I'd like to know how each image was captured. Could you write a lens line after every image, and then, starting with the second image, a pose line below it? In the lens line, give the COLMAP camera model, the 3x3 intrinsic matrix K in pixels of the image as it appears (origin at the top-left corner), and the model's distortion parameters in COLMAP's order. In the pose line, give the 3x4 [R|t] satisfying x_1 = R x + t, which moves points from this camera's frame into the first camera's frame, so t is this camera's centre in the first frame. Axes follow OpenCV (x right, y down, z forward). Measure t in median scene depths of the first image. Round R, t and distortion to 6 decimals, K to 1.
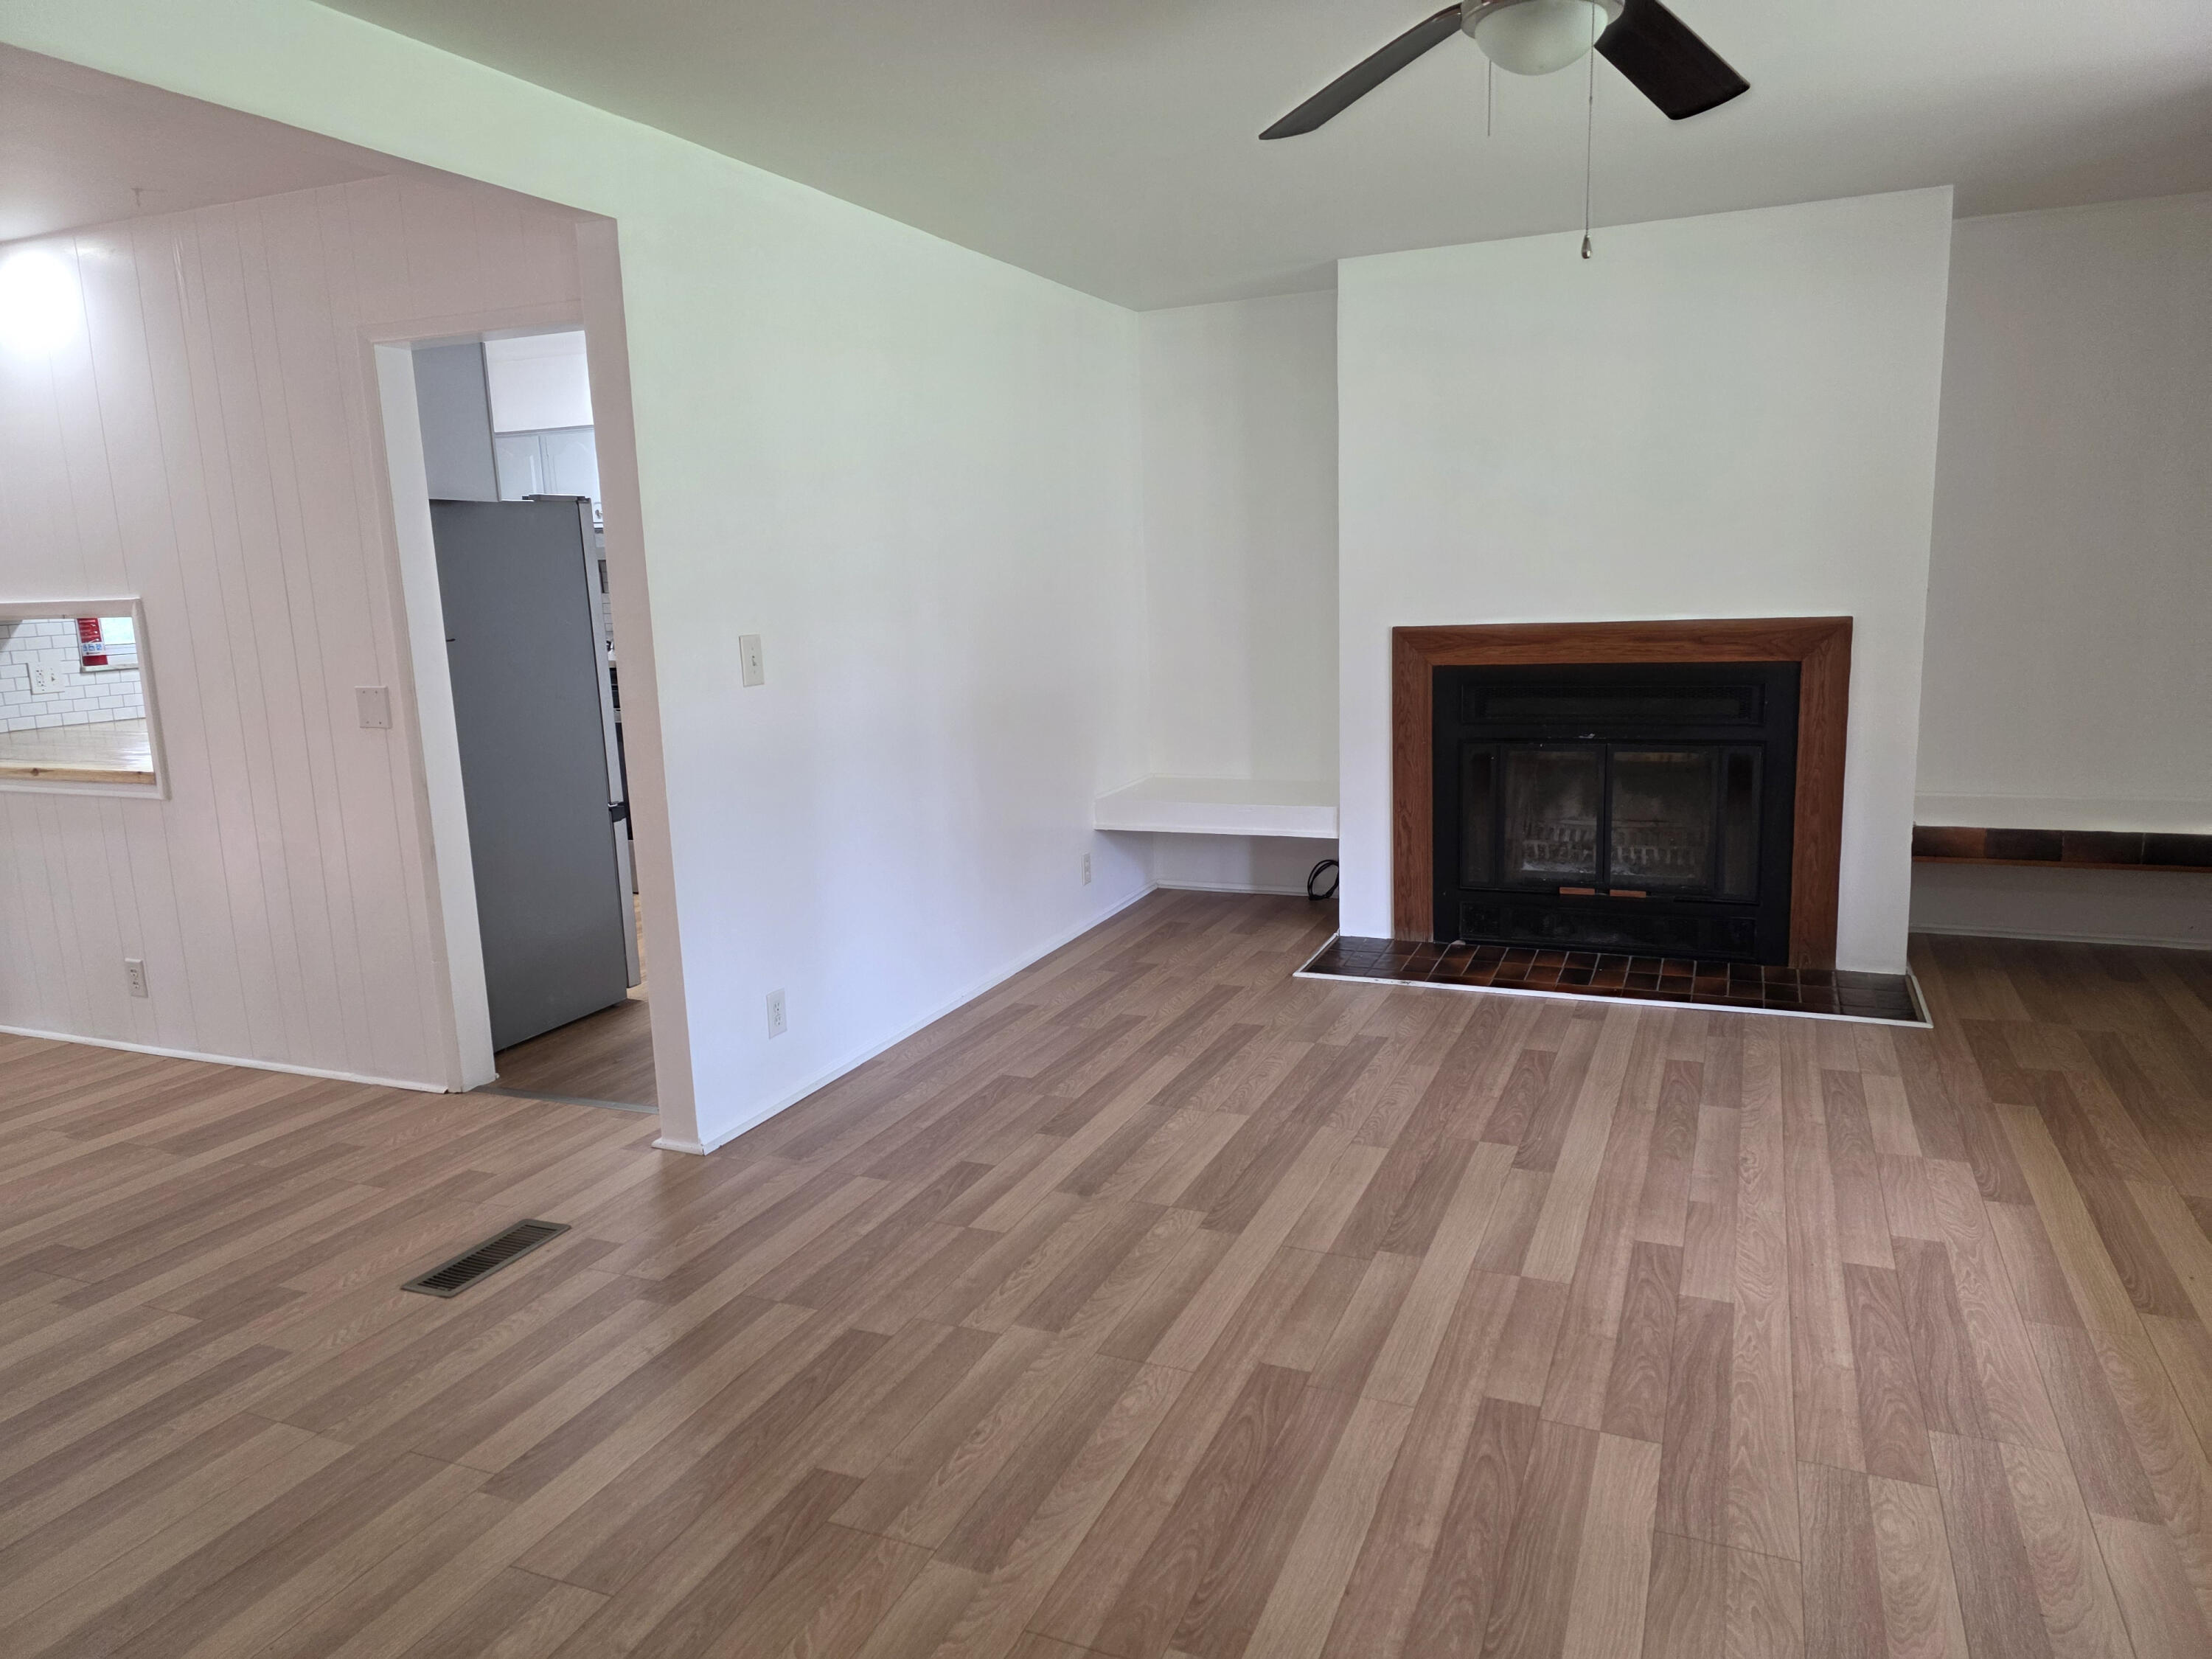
lens RADIAL K [[1489.6, 0, 1115.3], [0, 1489.6, 832.1], [0, 0, 1]] dist [0.070664, -0.060105]
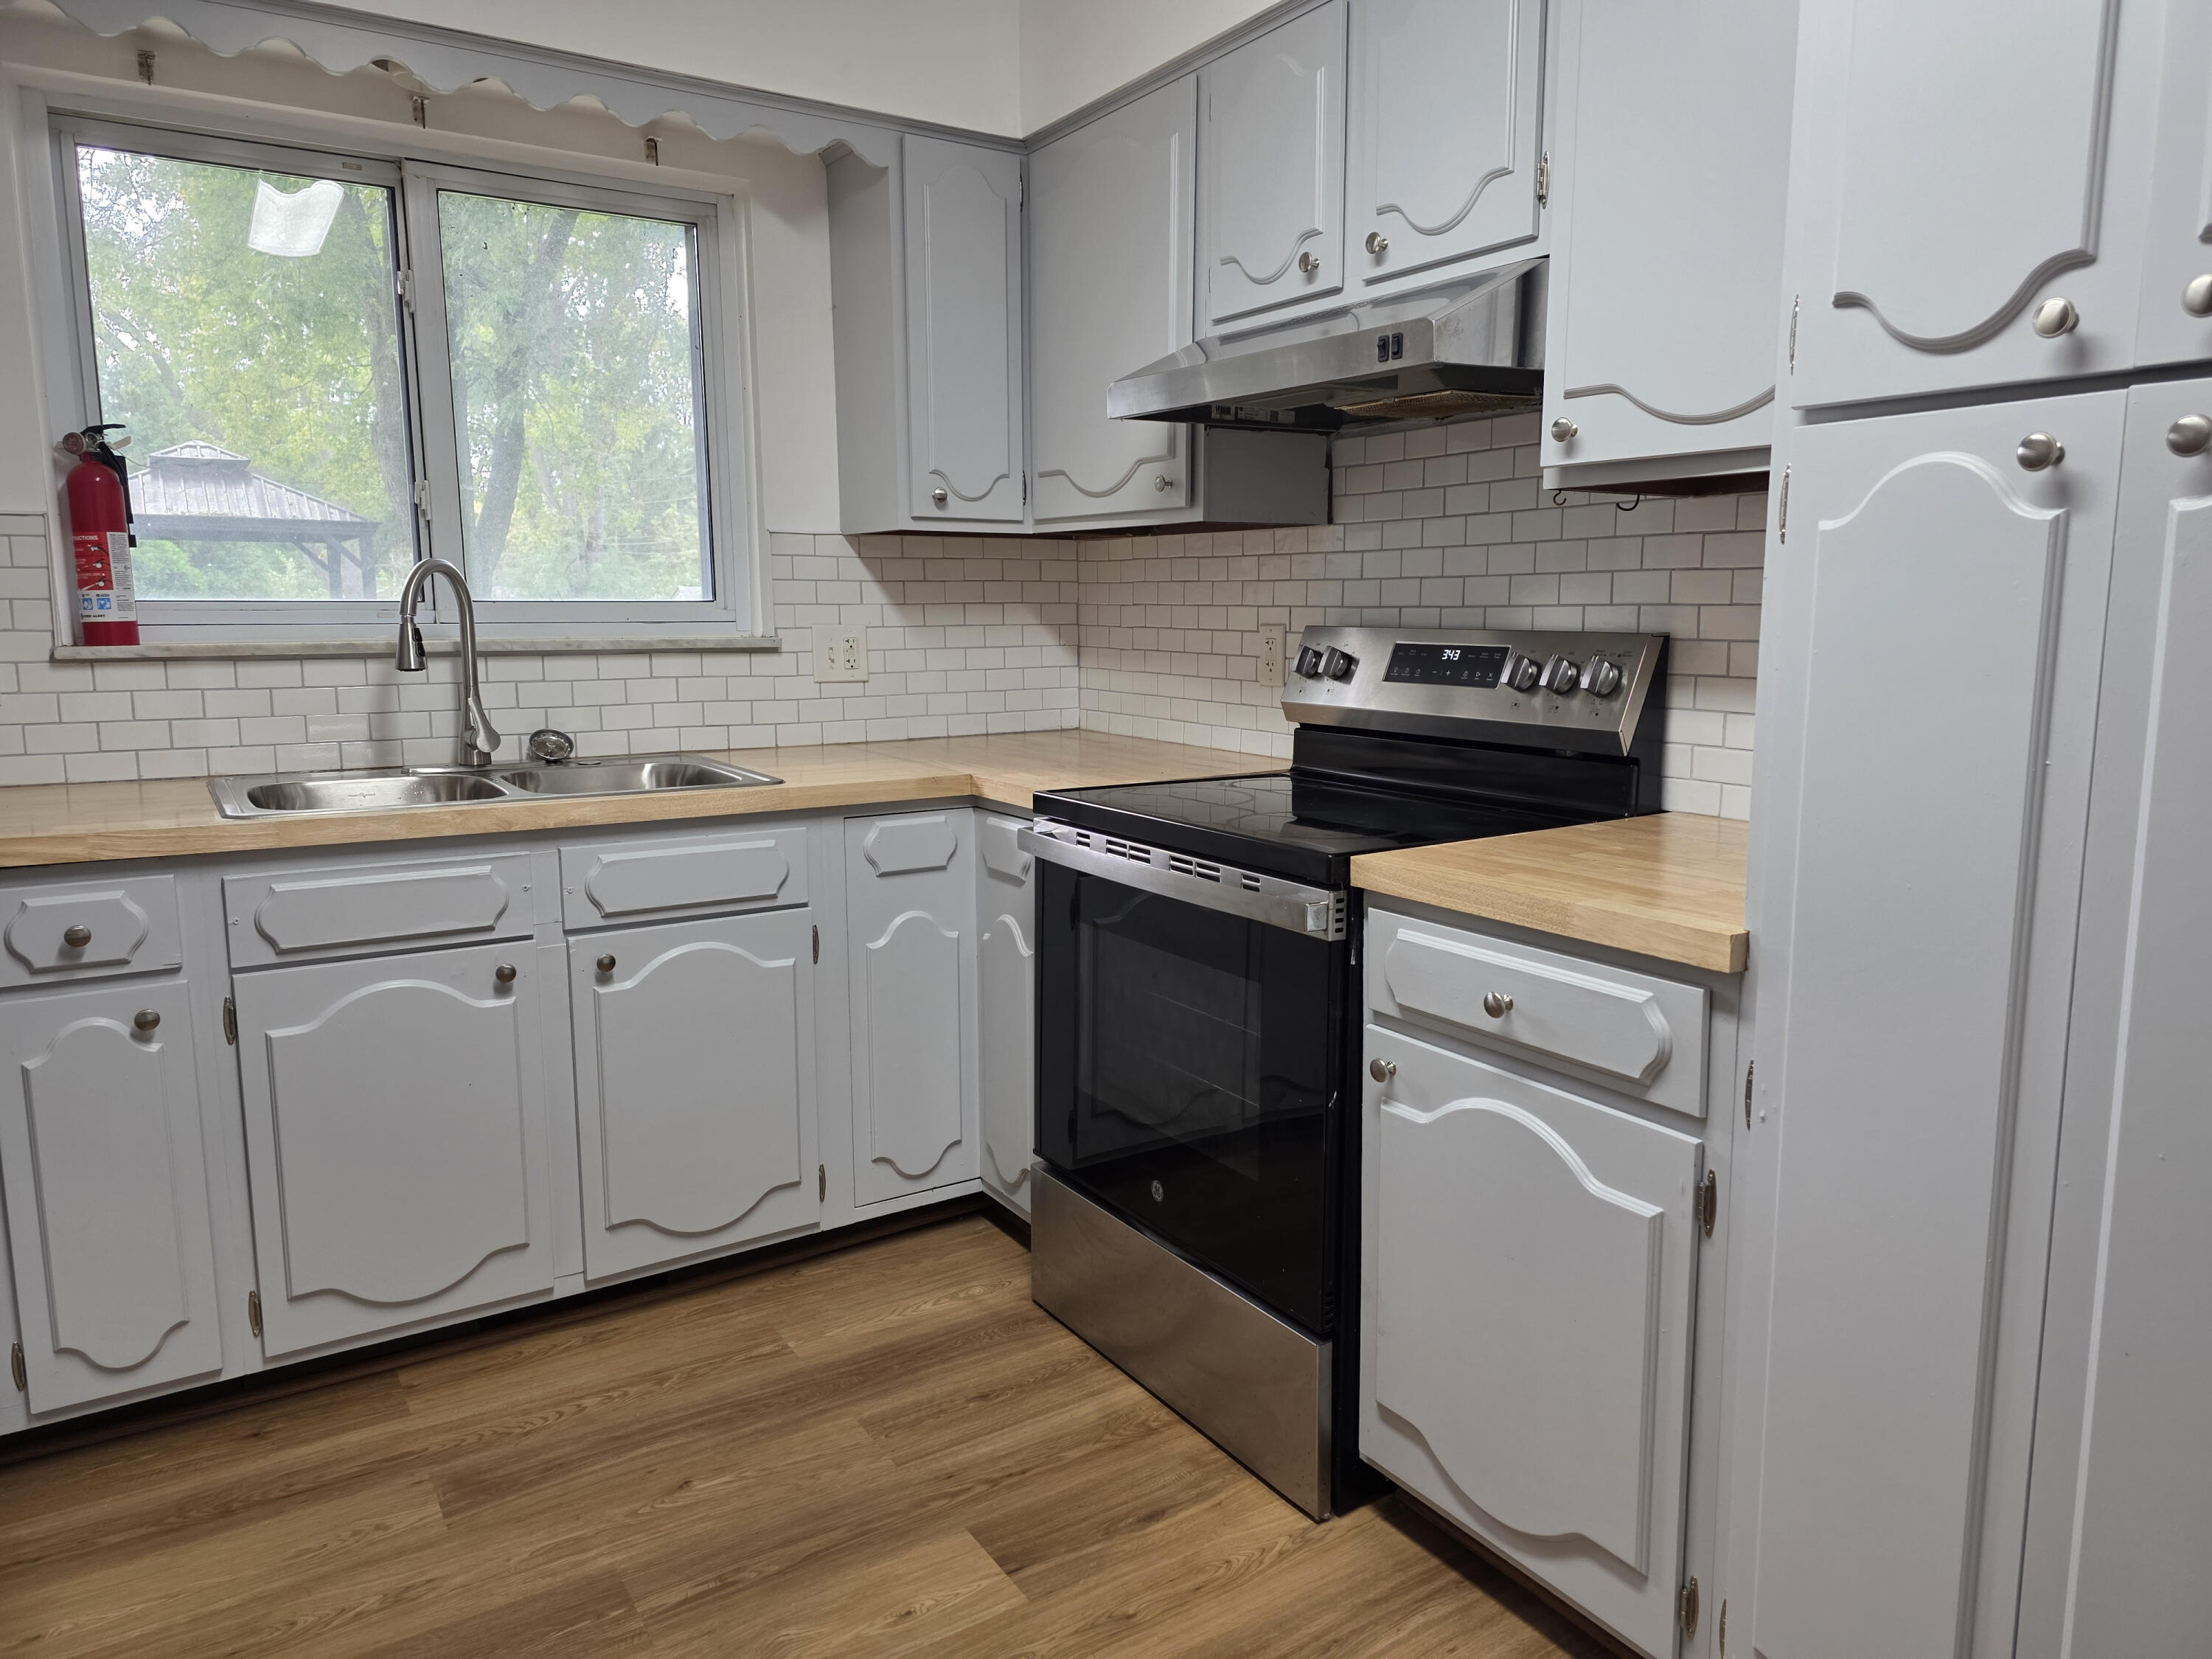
lens RADIAL K [[1489.6, 0, 1109.2], [0, 1489.6, 825.5], [0, 0, 1]] dist [0.070664, -0.060105]
pose [[0.831533, 0.114133, -0.543624, -0.331202], [-0.123463, 0.992159, 0.019452, -0.161046], [0.541581, 0.050943, 0.839104, 1.251491]]
